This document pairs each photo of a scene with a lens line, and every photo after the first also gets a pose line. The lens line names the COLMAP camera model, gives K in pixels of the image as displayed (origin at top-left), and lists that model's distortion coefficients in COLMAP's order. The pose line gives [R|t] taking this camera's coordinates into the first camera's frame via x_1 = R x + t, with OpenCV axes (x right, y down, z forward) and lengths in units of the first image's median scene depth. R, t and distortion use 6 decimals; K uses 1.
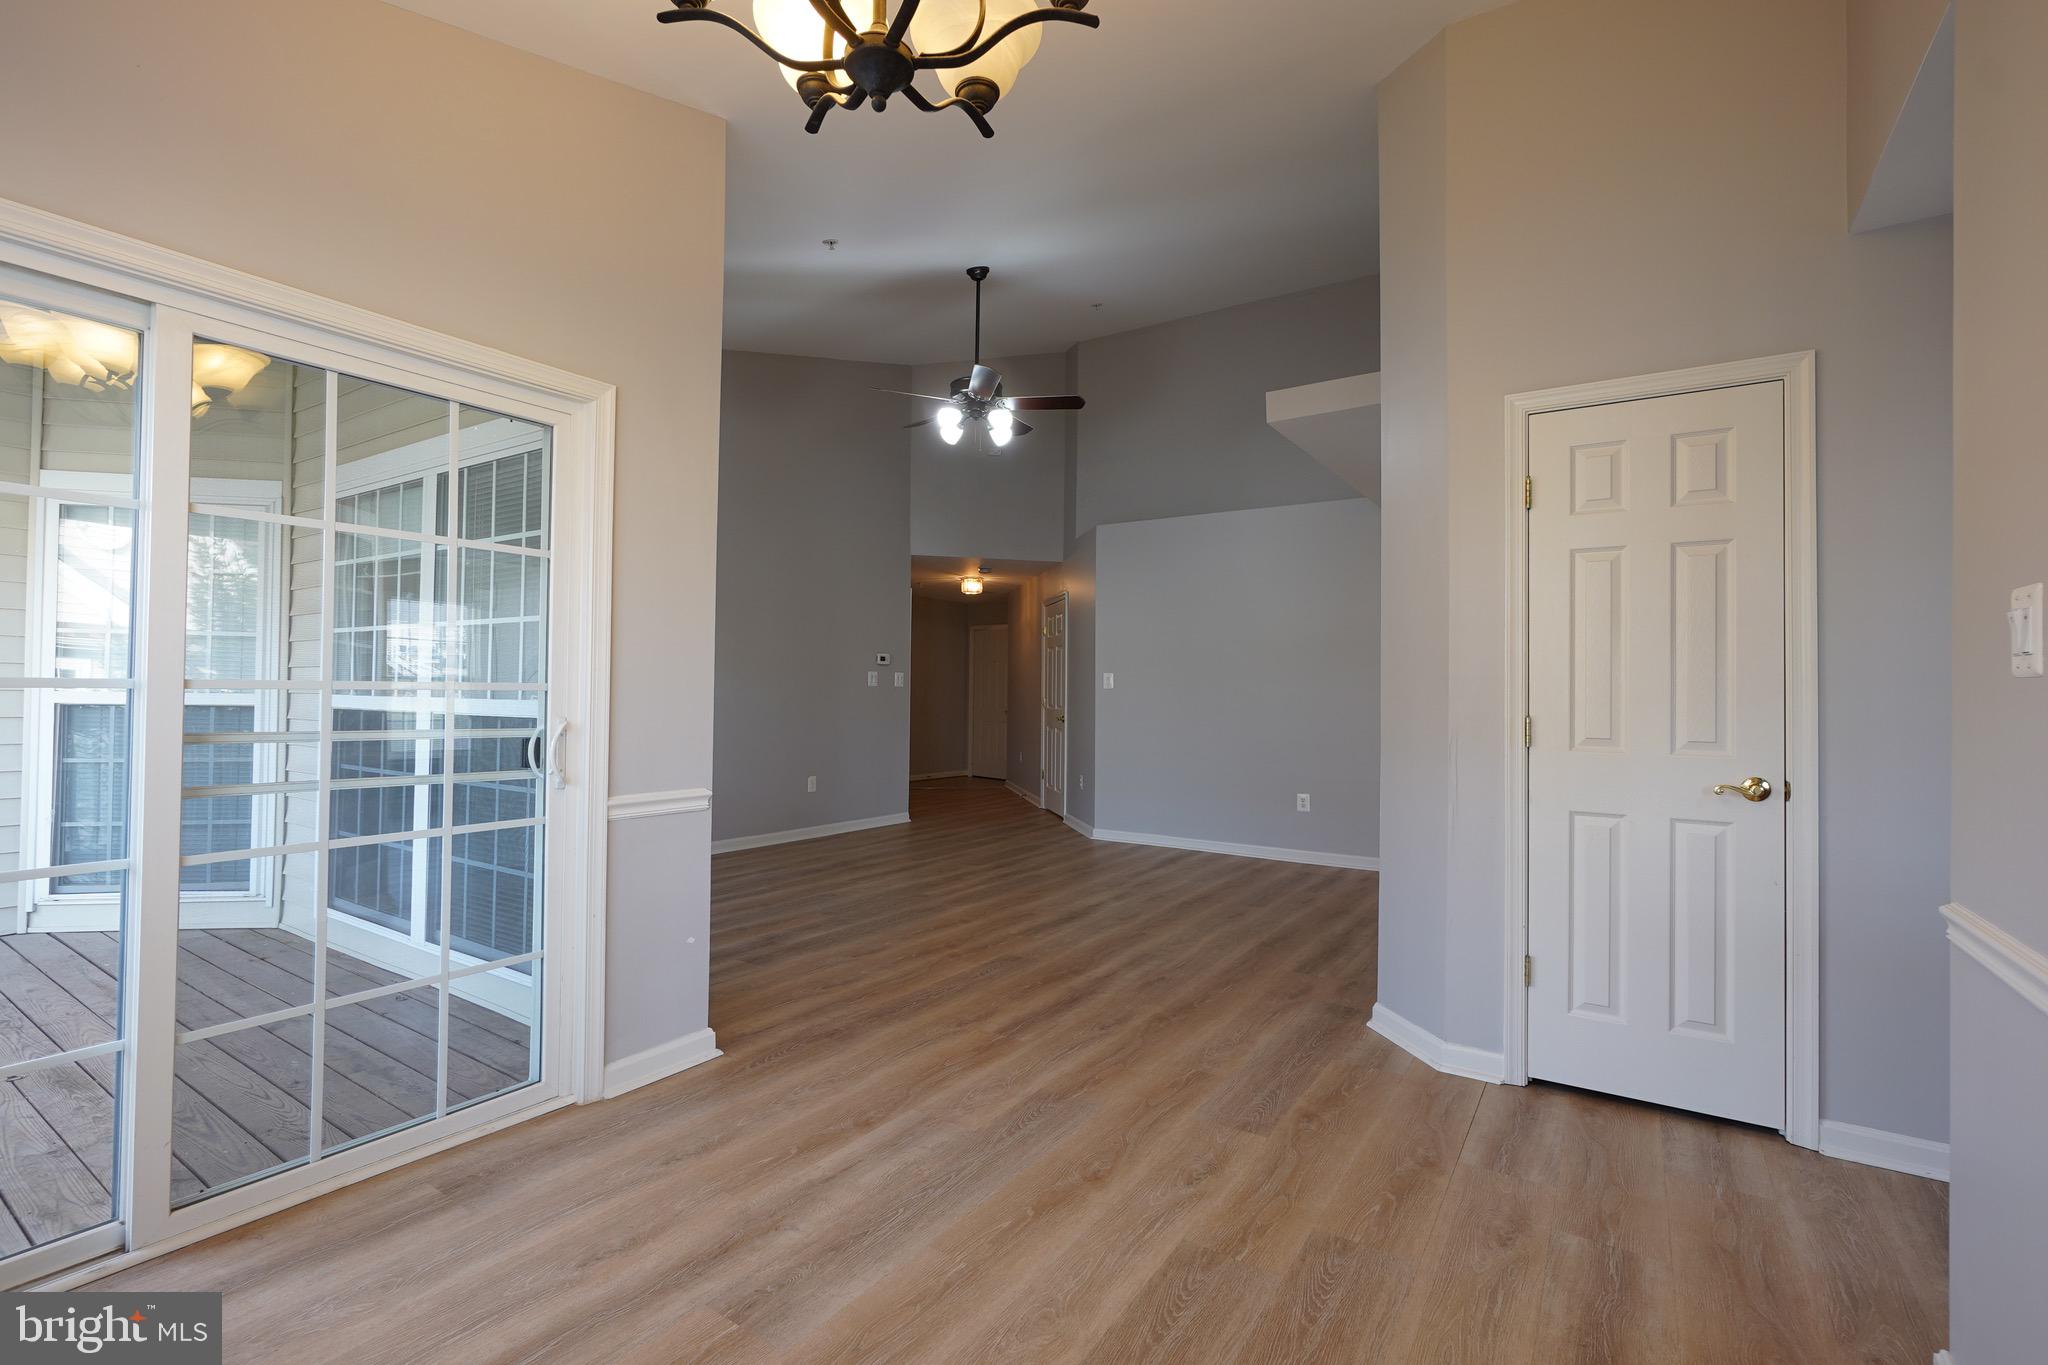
lens RADIAL K [[917.7, 0, 1012.1], [0, 917.7, 676.5], [0, 0, 1]] dist [-0.004856, 0.000920]
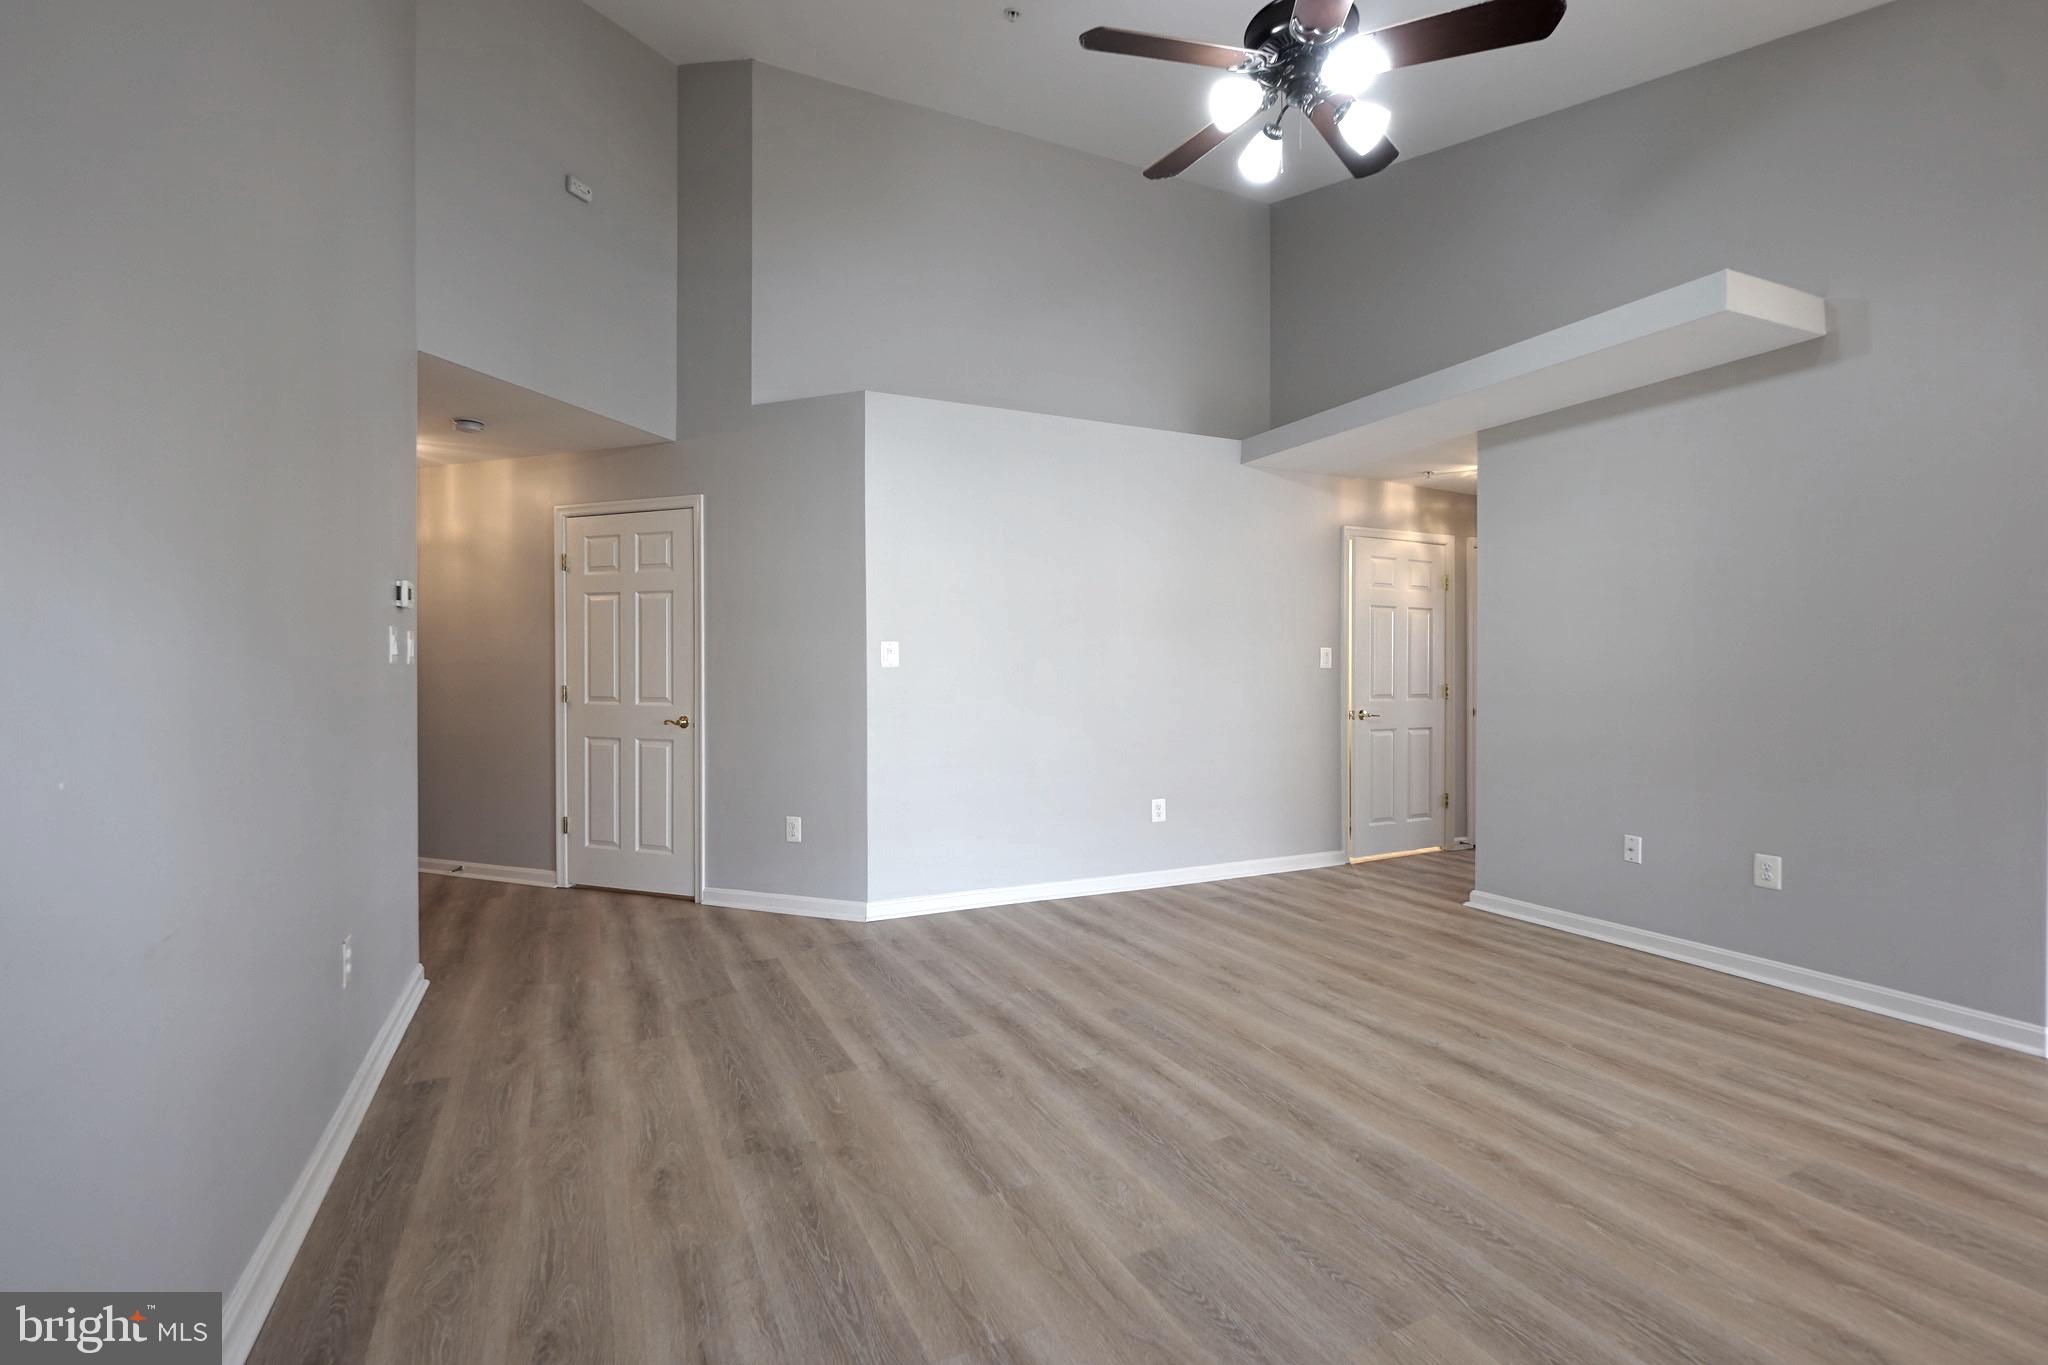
lens RADIAL K [[917.7, 0, 1012.1], [0, 917.7, 676.5], [0, 0, 1]] dist [-0.004856, 0.000920]
pose [[0.514859, -0.013400, 0.857170, -0.733031], [-0.008375, 0.999751, 0.020660, 0.012150], [-0.857234, -0.017815, 0.514619, 1.220063]]
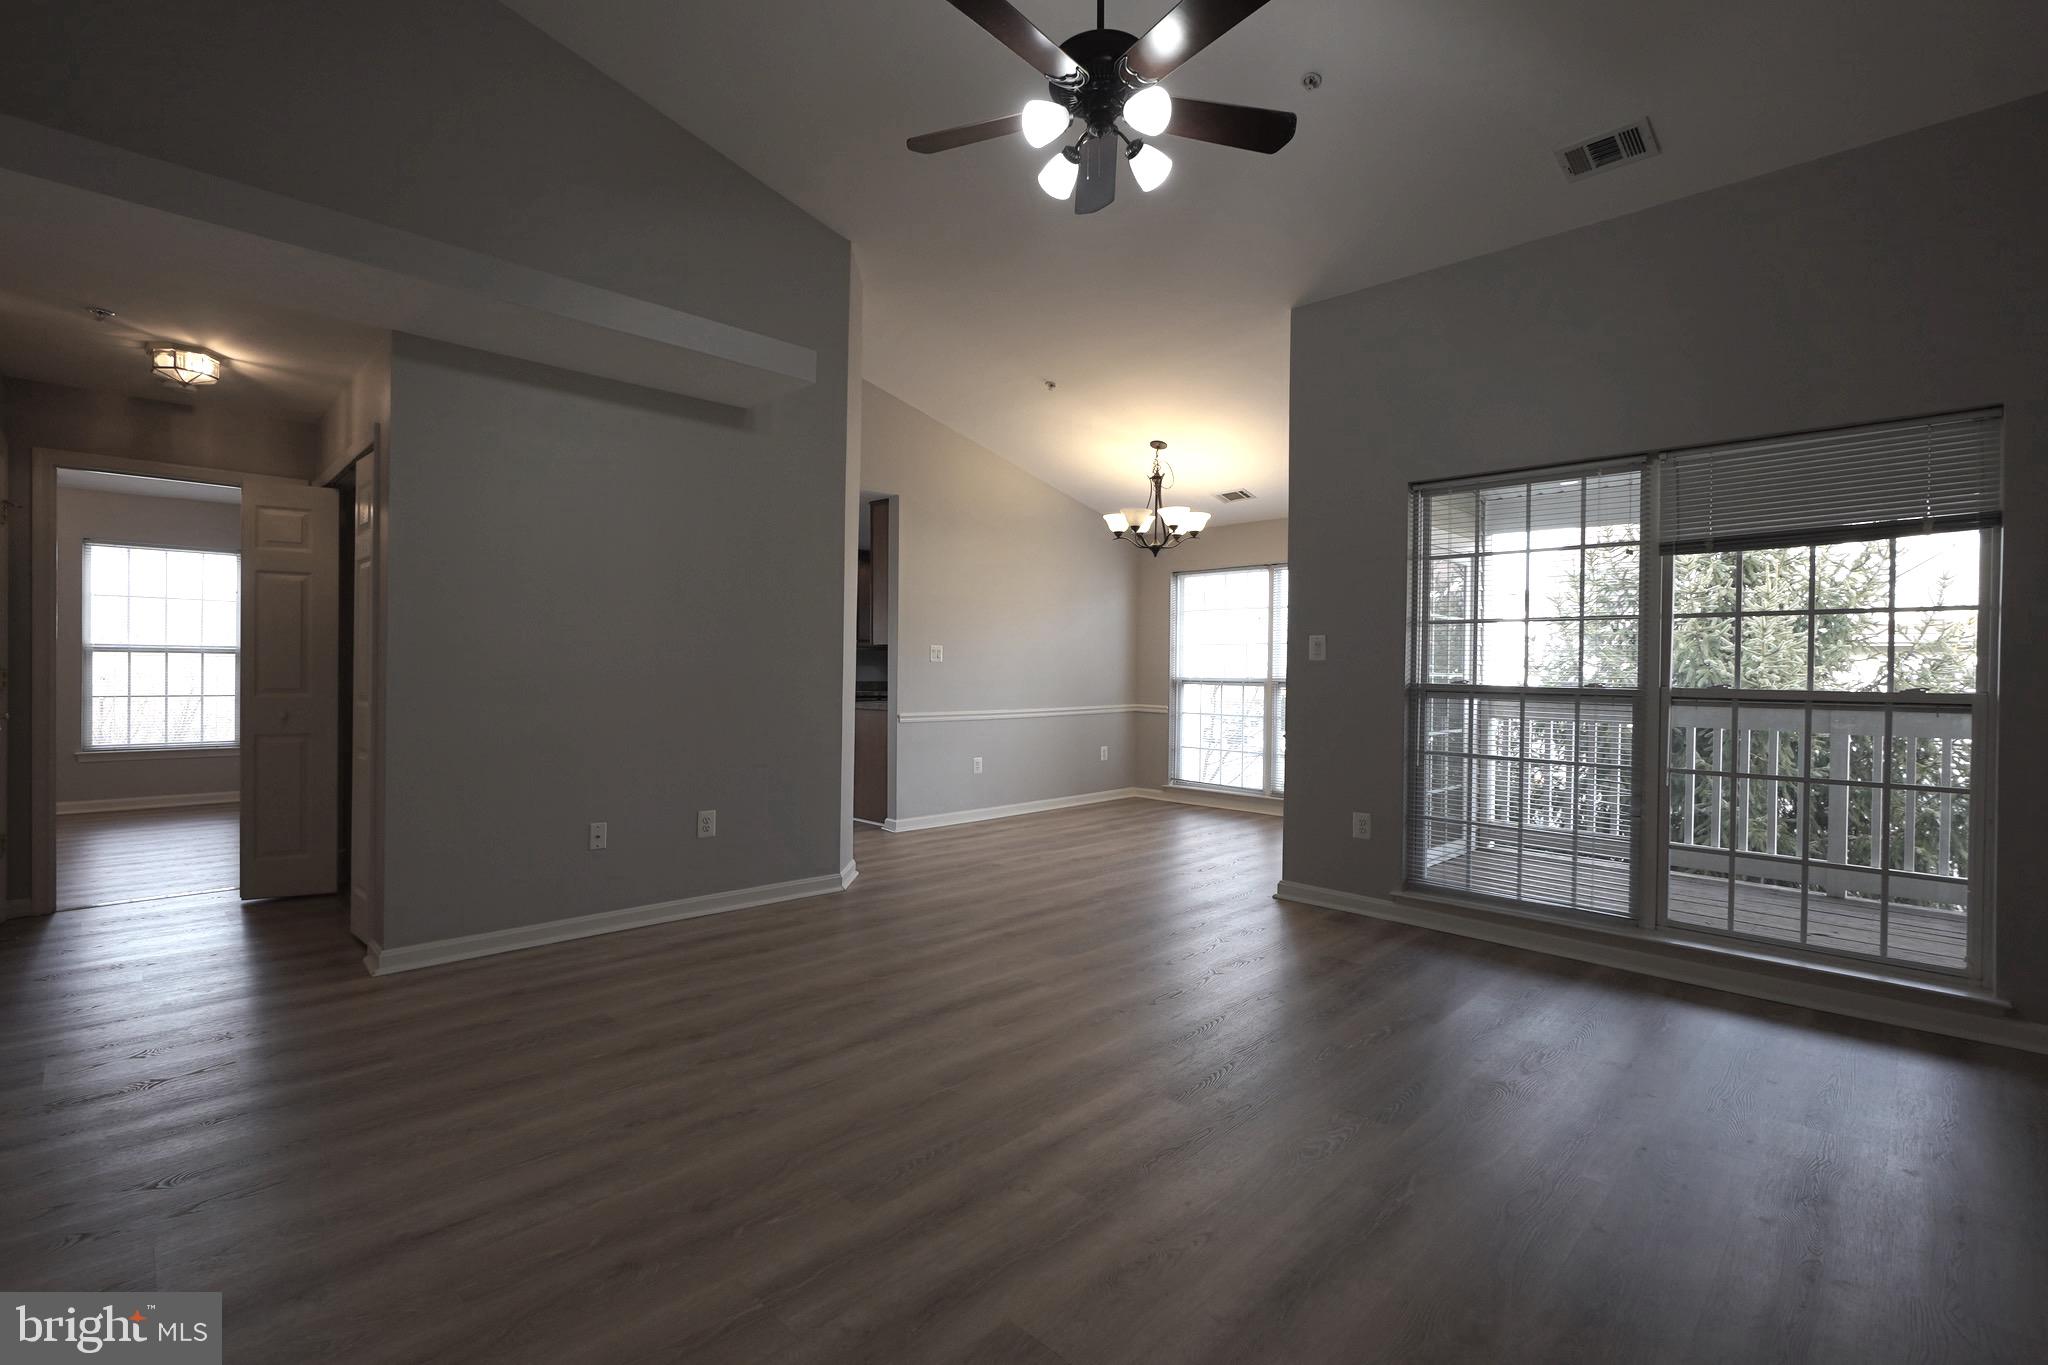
lens RADIAL K [[917.7, 0, 1012.1], [0, 917.7, 676.5], [0, 0, 1]] dist [-0.004856, 0.000920]
pose [[-0.978718, -0.025792, 0.203582, -0.143475], [-0.028145, 0.999566, -0.008669, 0.038084], [-0.203270, -0.014214, -0.979020, 2.088034]]
